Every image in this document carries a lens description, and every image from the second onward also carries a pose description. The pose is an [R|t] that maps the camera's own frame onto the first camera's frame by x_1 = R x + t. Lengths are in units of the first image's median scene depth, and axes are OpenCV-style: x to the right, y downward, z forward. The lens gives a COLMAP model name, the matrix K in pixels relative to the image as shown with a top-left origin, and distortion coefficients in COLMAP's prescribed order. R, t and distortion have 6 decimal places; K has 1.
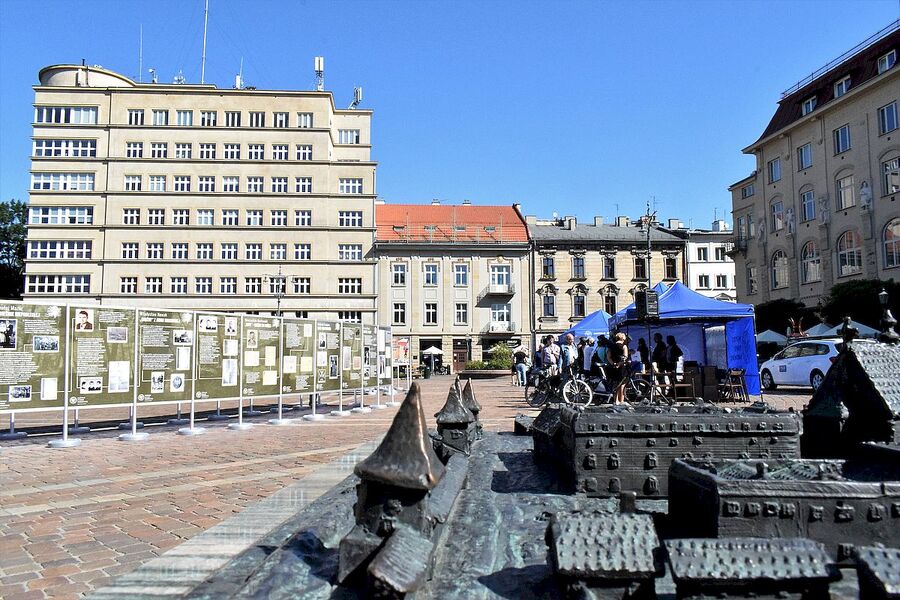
lens RADIAL K [[718.4, 0, 450.0], [0, 718.4, 300.0], [0, 0, 1]] dist [0.005943, 0.000110]
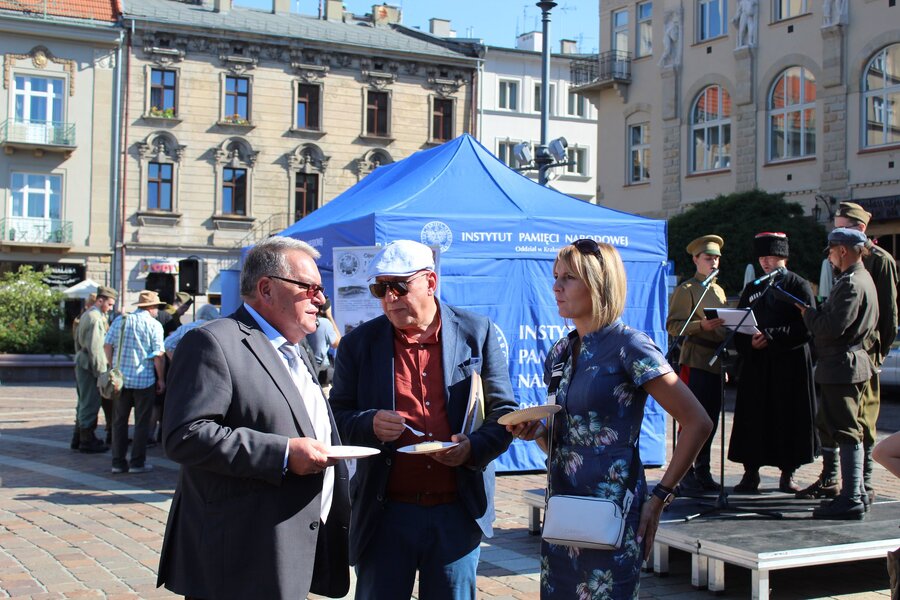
lens RADIAL K [[1206.4, 0, 450.0], [0, 1206.4, 300.0], [0, 0, 1]] dist [-0.036841, 0.010701]
pose [[0.922461, 0.032407, 0.384728, 0.033033], [-0.061604, 0.996059, 0.063807, 0.021443], [-0.381144, -0.082560, 0.920822, 0.347585]]
